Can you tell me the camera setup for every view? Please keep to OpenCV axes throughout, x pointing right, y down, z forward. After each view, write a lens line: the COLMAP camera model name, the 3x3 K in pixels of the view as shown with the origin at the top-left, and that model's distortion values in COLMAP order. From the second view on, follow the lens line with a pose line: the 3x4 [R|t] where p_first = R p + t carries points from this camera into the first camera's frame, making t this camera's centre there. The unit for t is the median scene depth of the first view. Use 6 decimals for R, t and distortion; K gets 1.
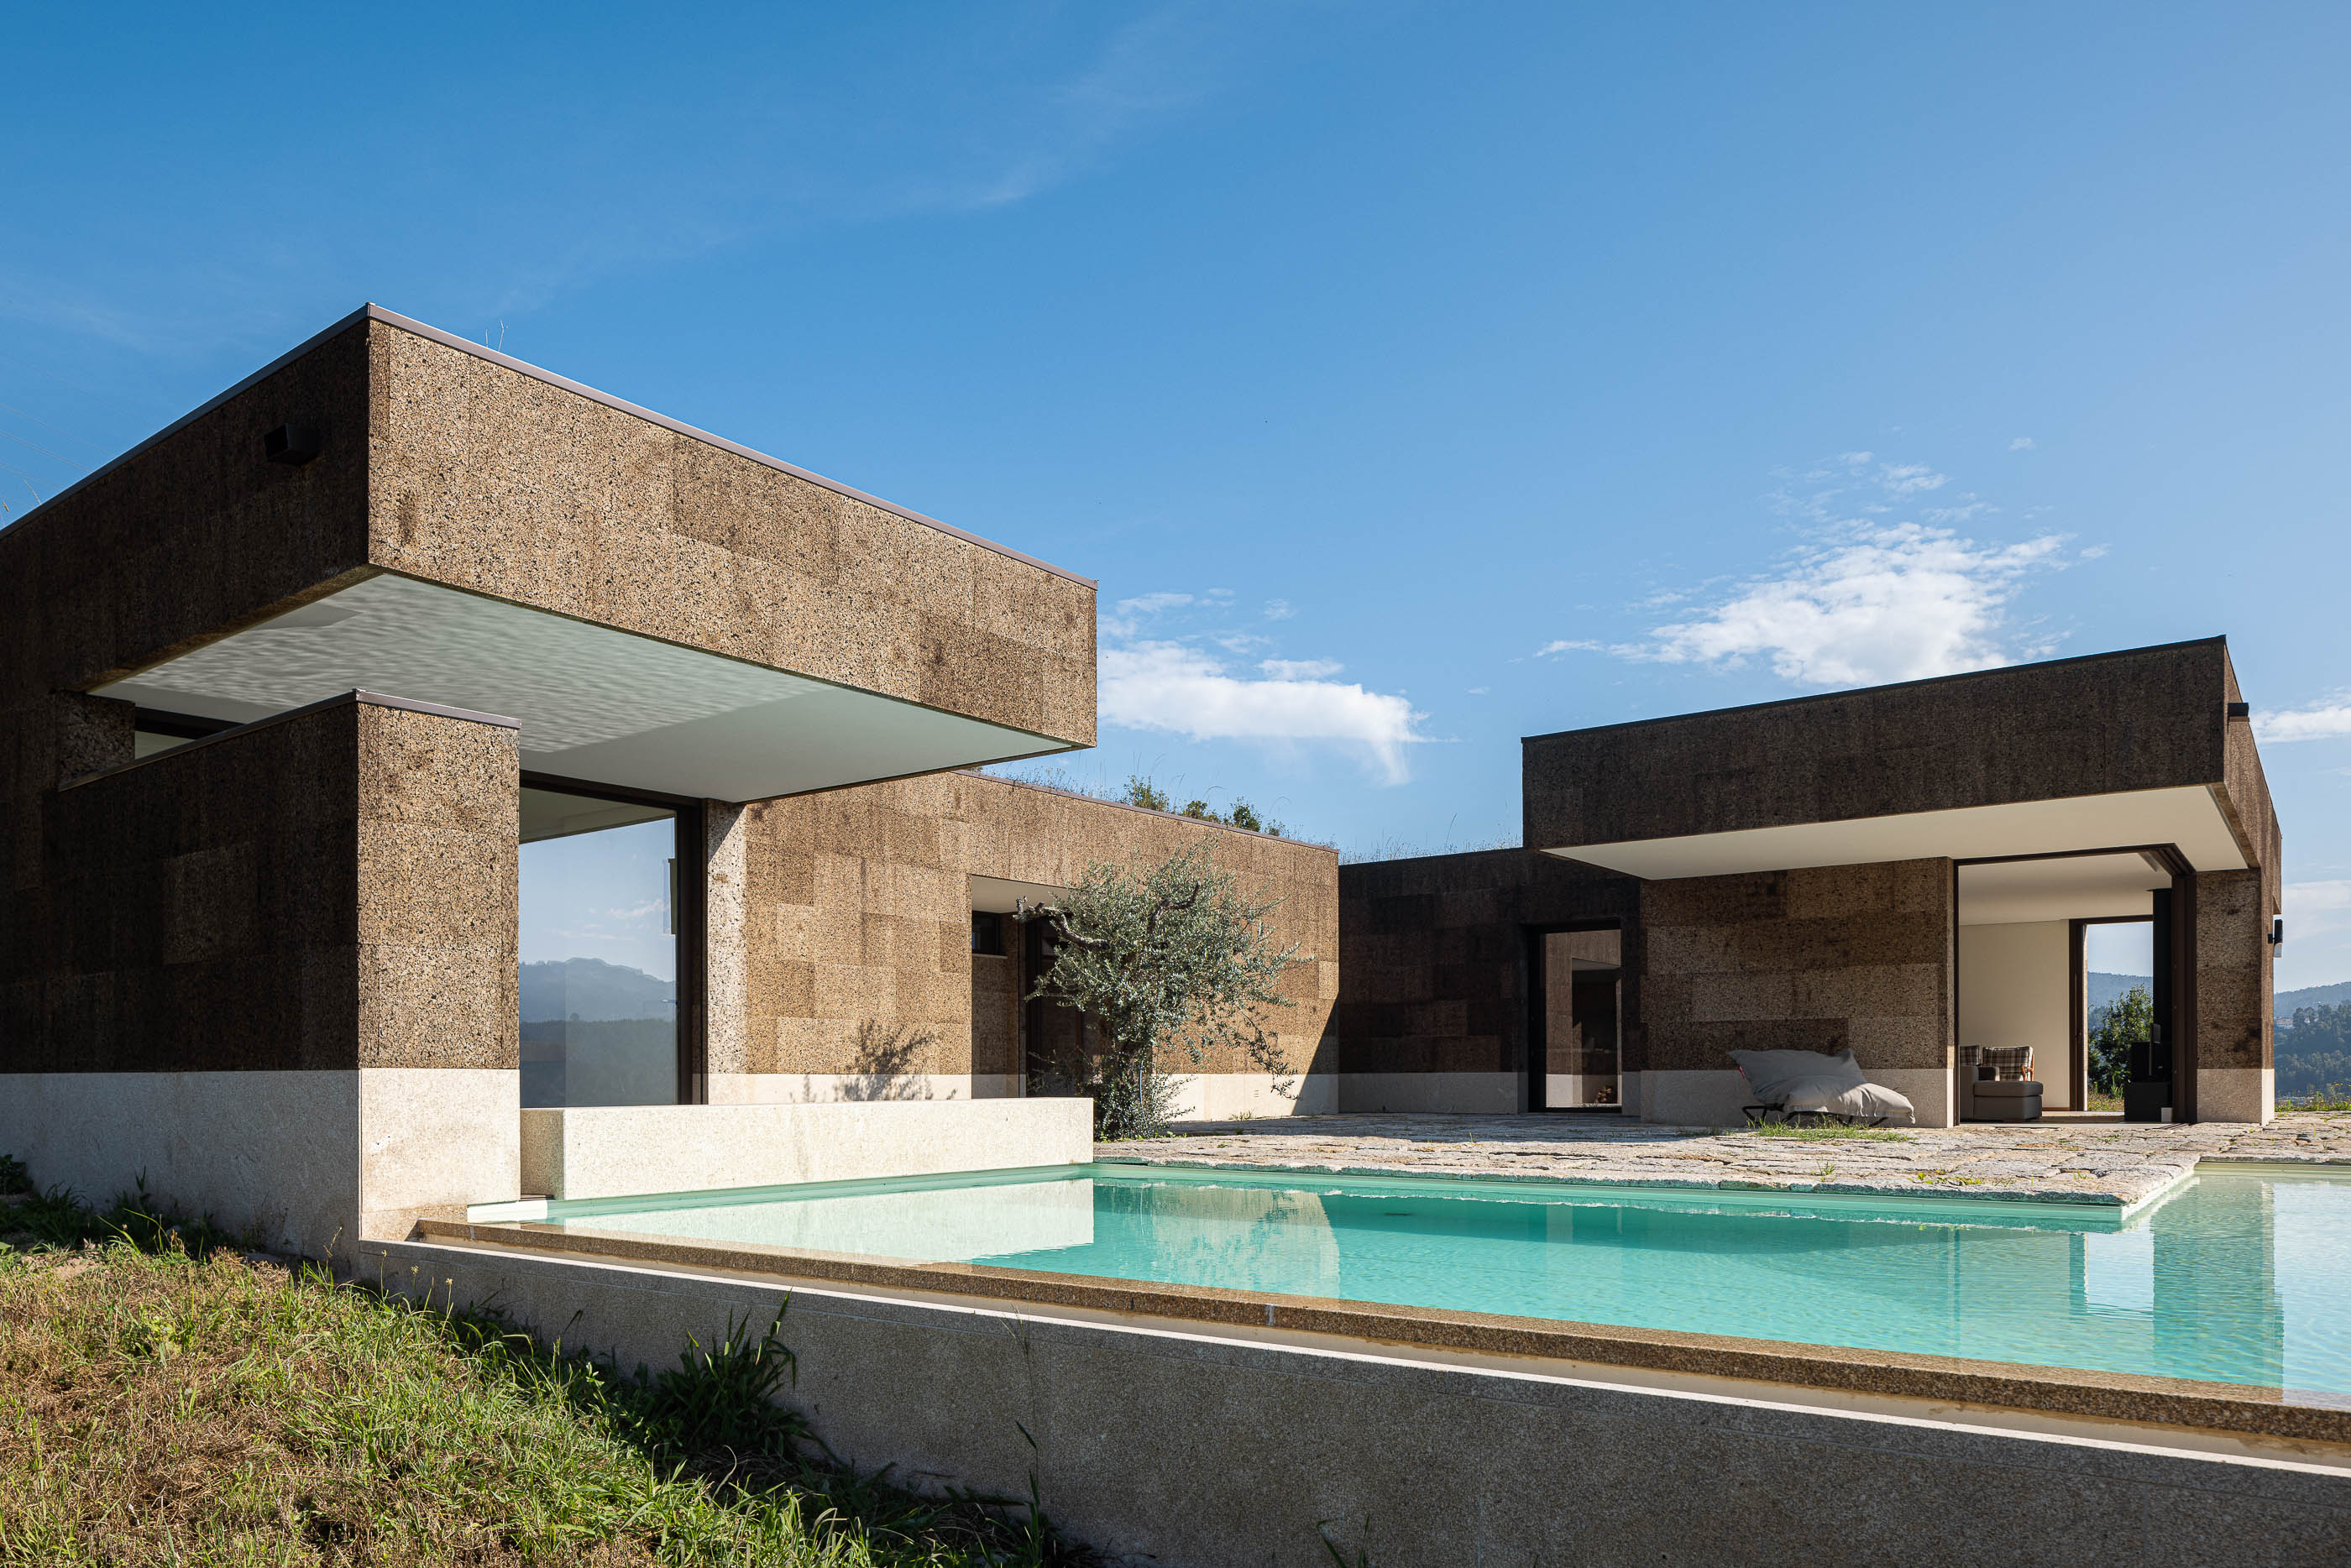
lens RADIAL K [[1590.4, 0, 1185.5], [0, 1590.4, 1080.9], [0, 0, 1]] dist [-0.007658, 0.003552]
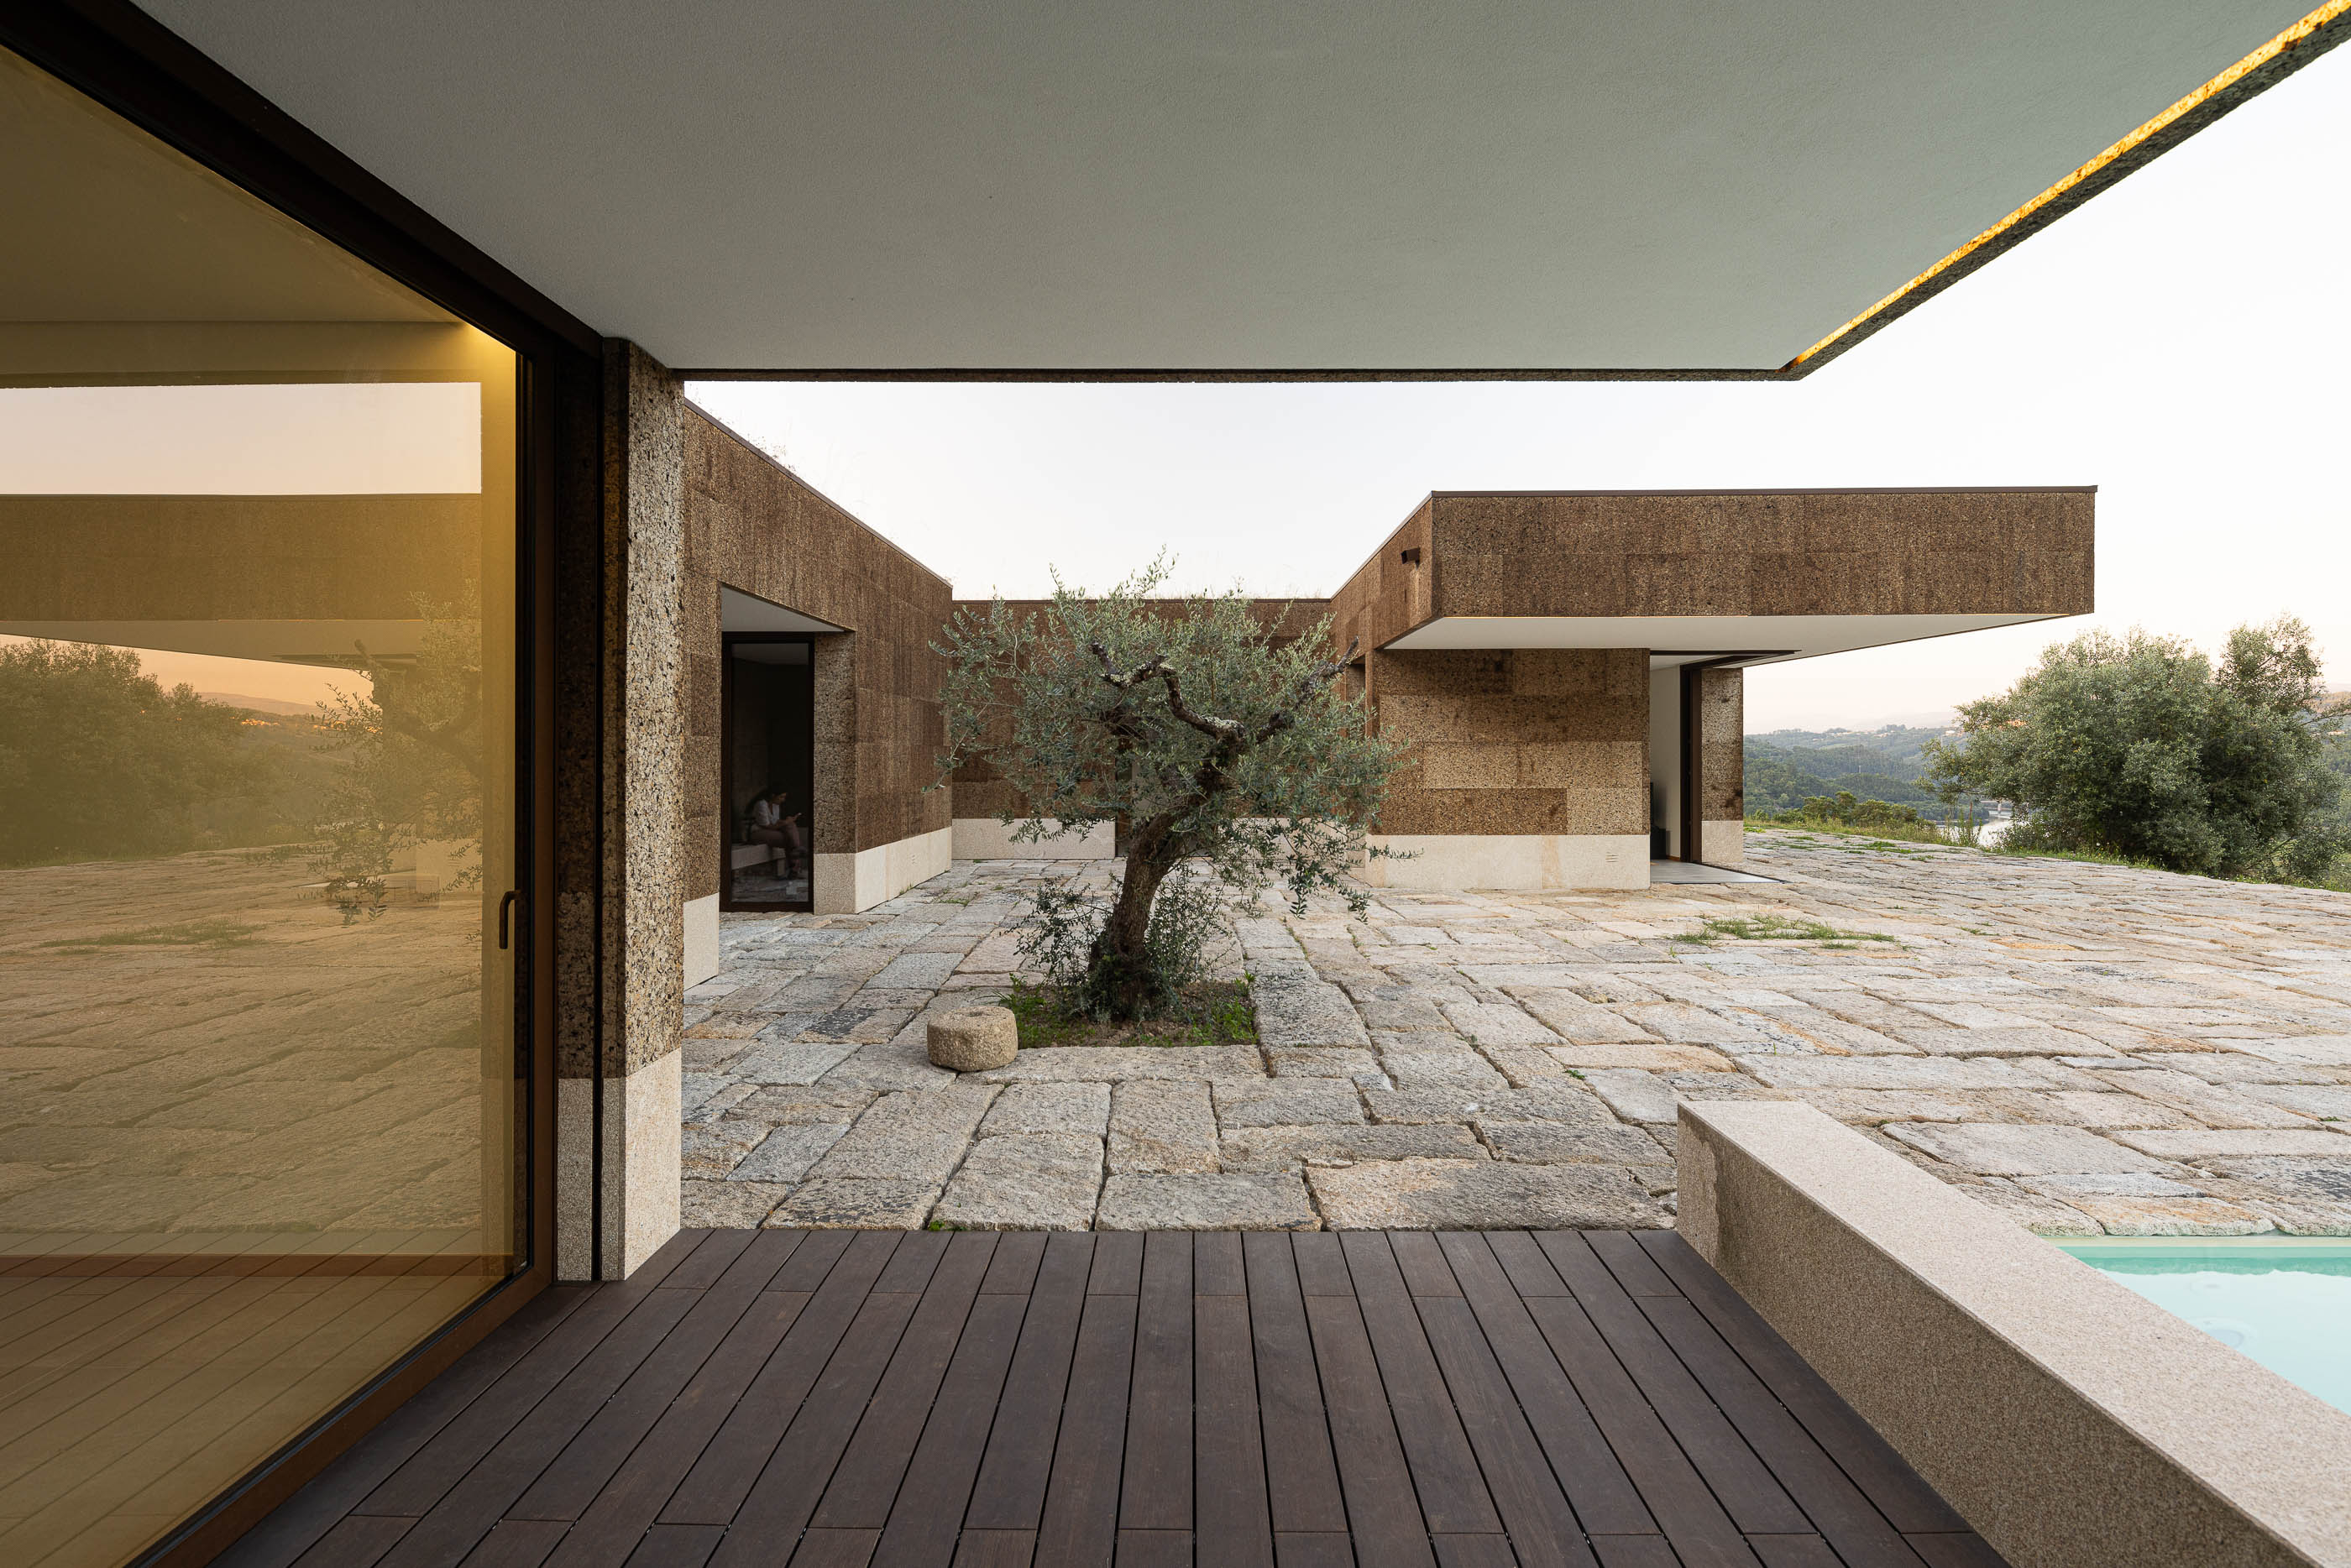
lens RADIAL K [[1116.8, 0, 1151.3], [0, 1116.8, 741.8], [0, 0, 1]] dist [0.005352, -0.000277]
pose [[0.809205, 0.009589, 0.587448, -0.288158], [-0.002405, 0.999913, -0.013008, -0.065425], [-0.587521, 0.009113, 0.809157, 0.583207]]
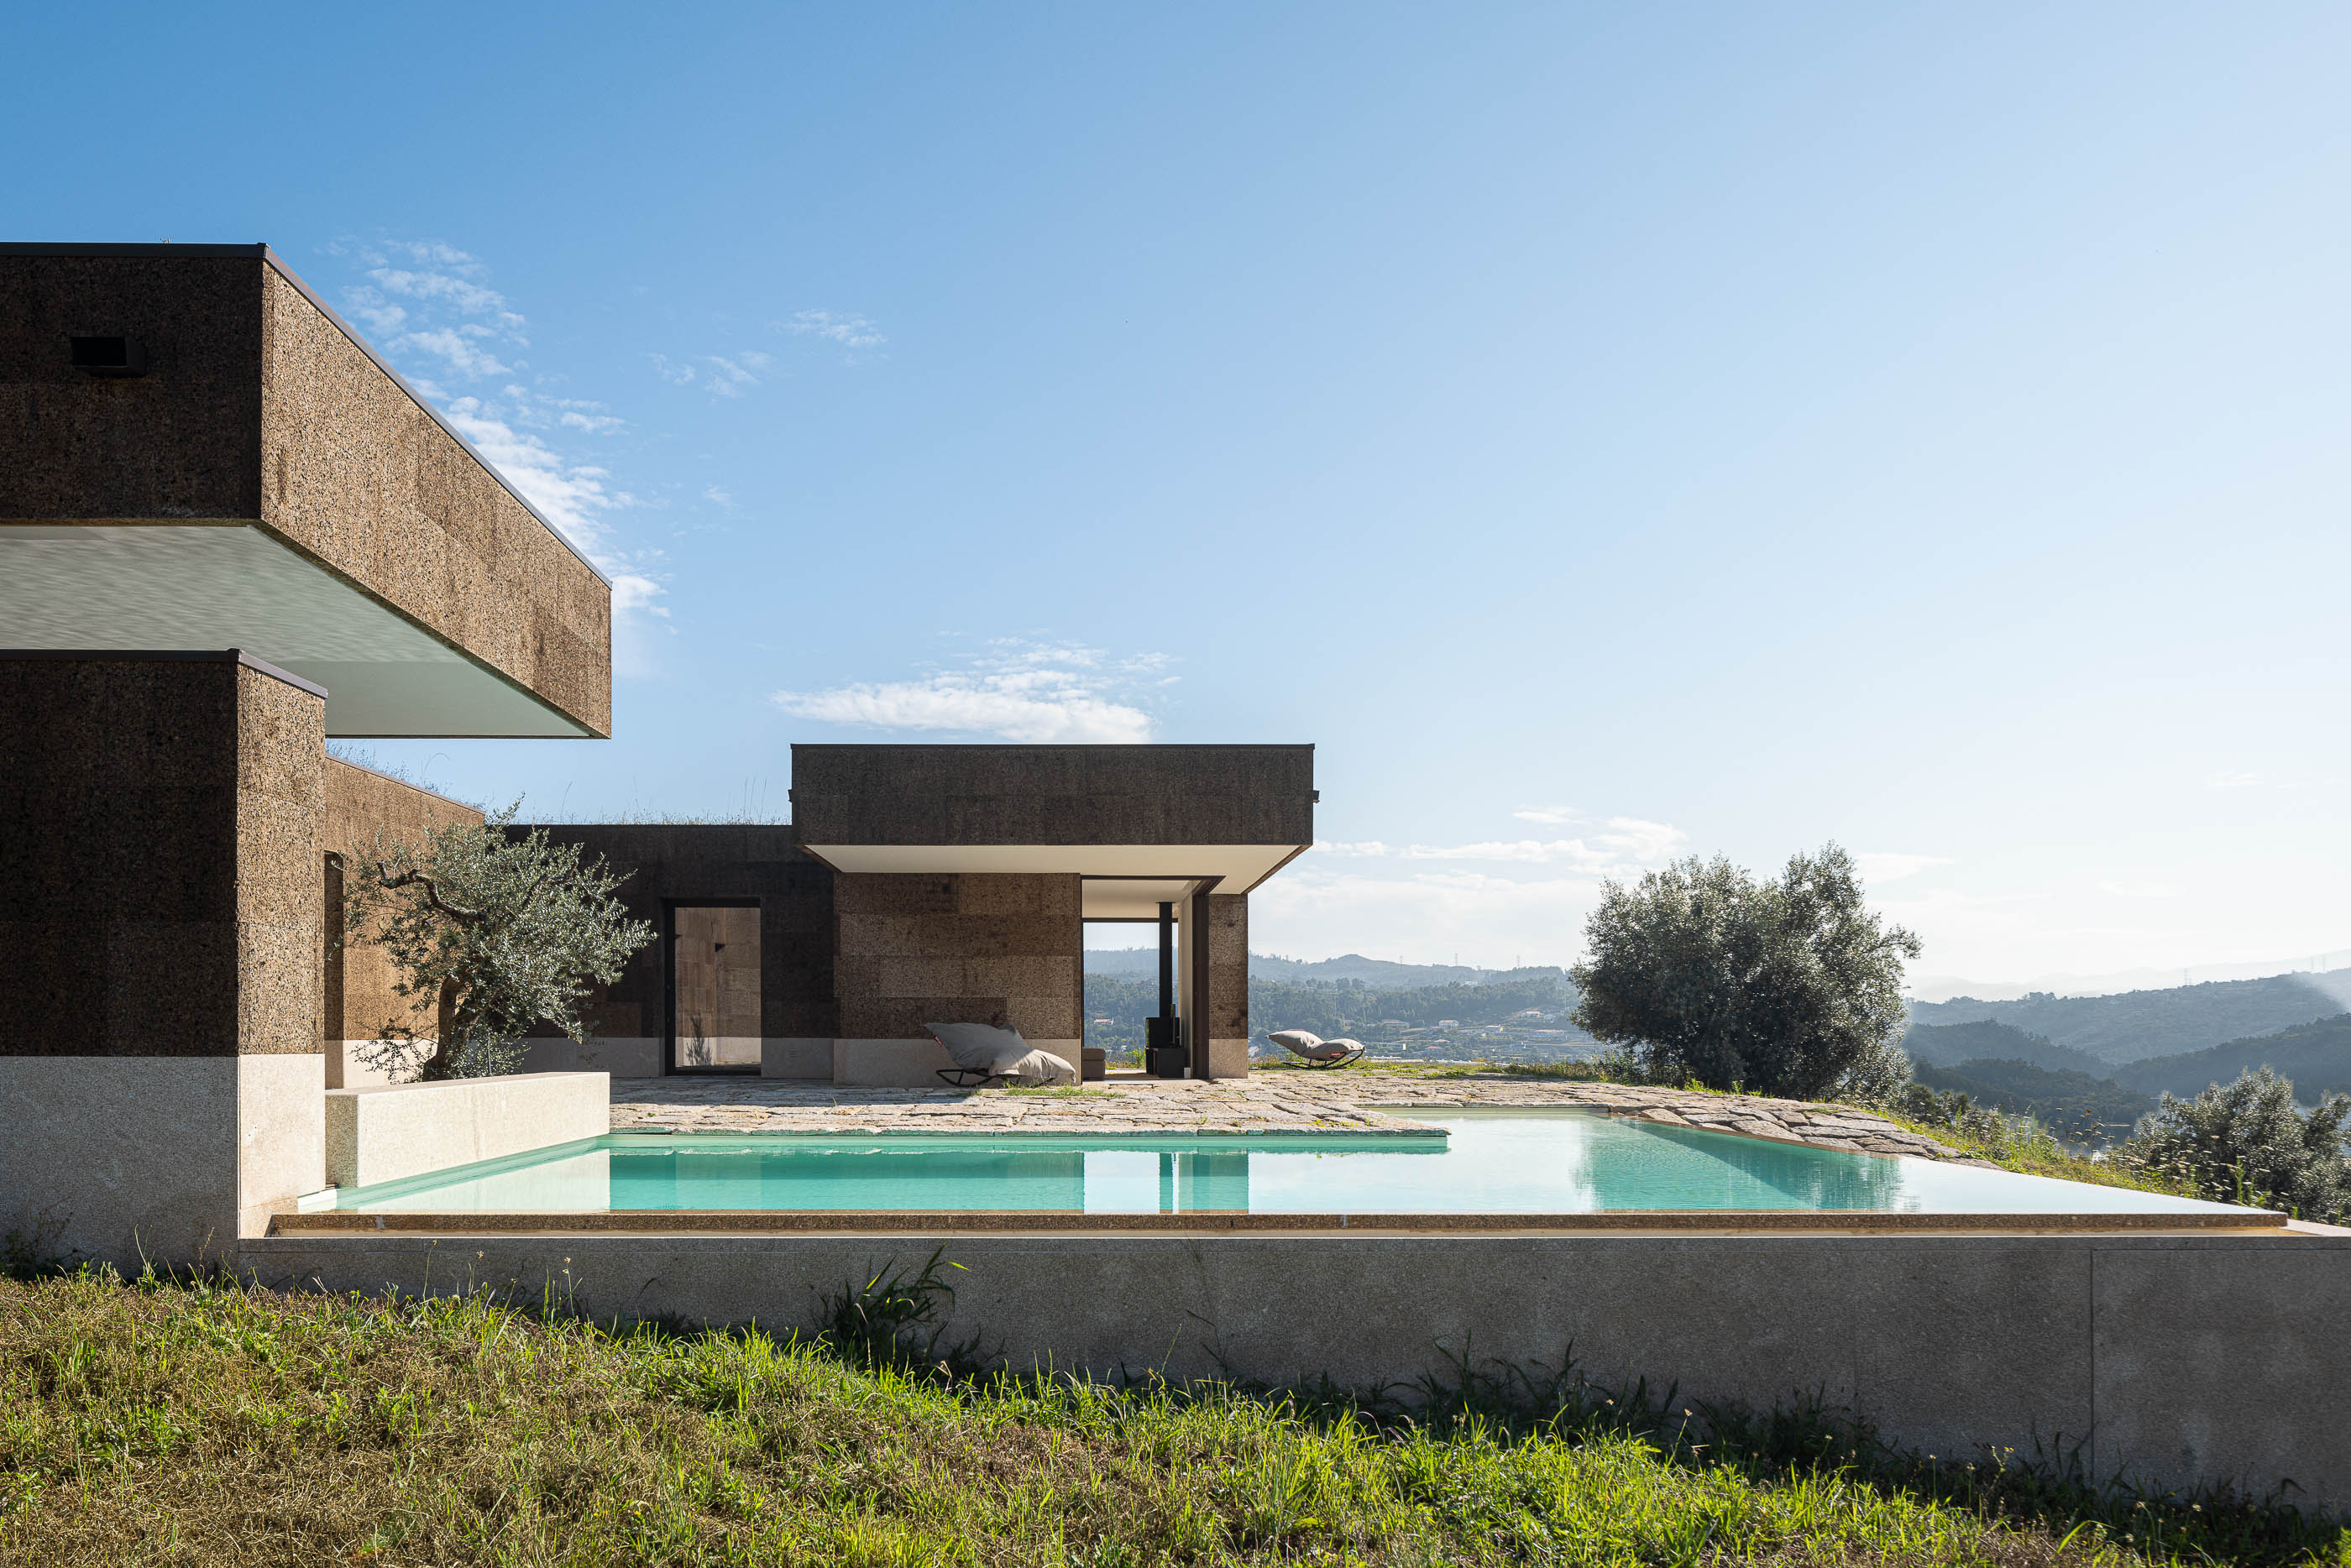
lens RADIAL K [[1590.4, 0, 1095.1], [0, 1590.4, 1049.1], [0, 0, 1]] dist [-0.007658, 0.003552]
pose [[0.788332, -0.002035, 0.615247, -0.312429], [-0.003110, 0.999969, 0.007293, -0.009024], [-0.615242, -0.007663, 0.788301, -0.021702]]
